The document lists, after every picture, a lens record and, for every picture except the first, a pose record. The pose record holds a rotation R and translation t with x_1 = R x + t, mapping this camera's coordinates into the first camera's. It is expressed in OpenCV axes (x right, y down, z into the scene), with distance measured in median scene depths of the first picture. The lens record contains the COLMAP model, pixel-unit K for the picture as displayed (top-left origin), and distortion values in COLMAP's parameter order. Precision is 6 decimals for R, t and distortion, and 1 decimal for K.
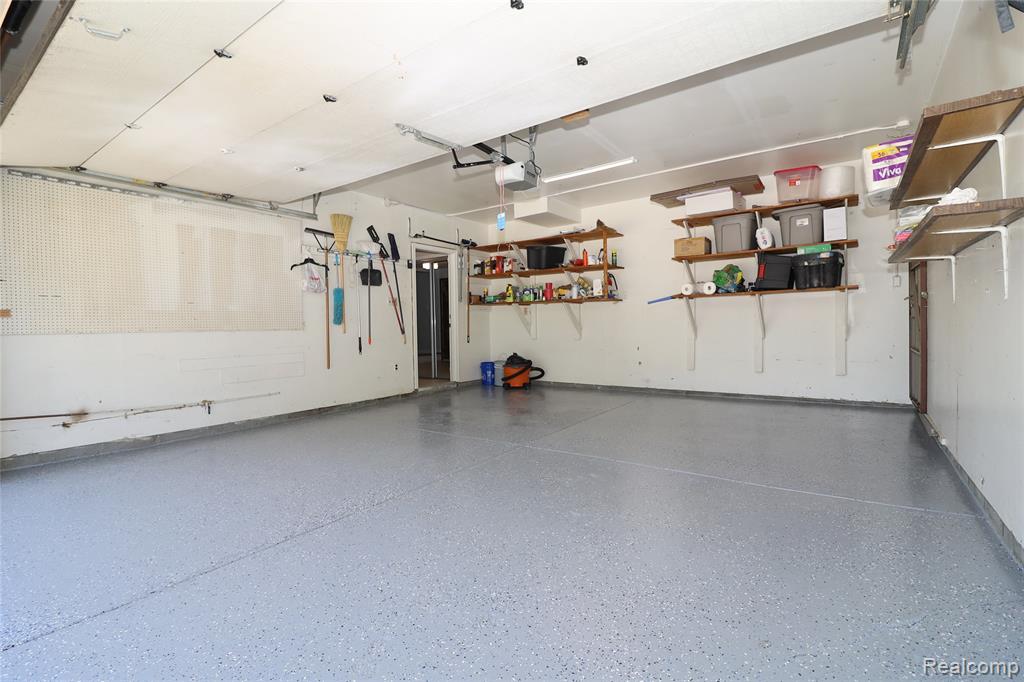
lens RADIAL K [[477.1, 0, 514.1], [0, 477.1, 337.1], [0, 0, 1]] dist [0.001558, -0.005170]
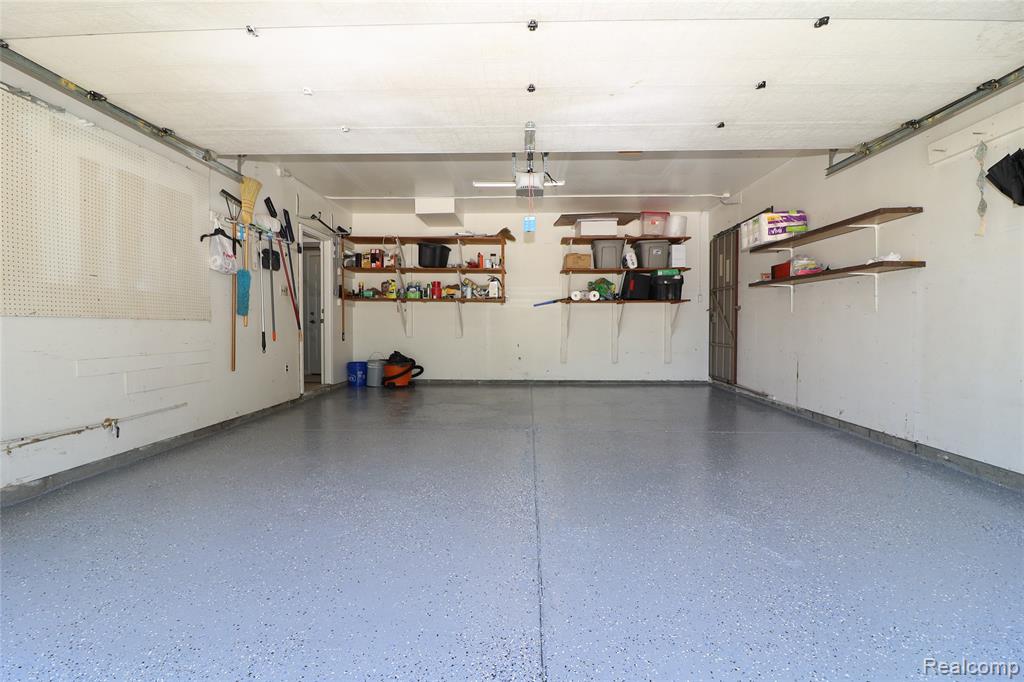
lens RADIAL K [[477.1, 0, 515.4], [0, 477.1, 338.9], [0, 0, 1]] dist [0.001558, -0.005170]
pose [[0.826207, 0.004714, 0.563346, -0.428189], [-0.002308, 0.999985, -0.004983, 0.015288], [-0.563361, 0.002817, 0.826206, 0.079866]]
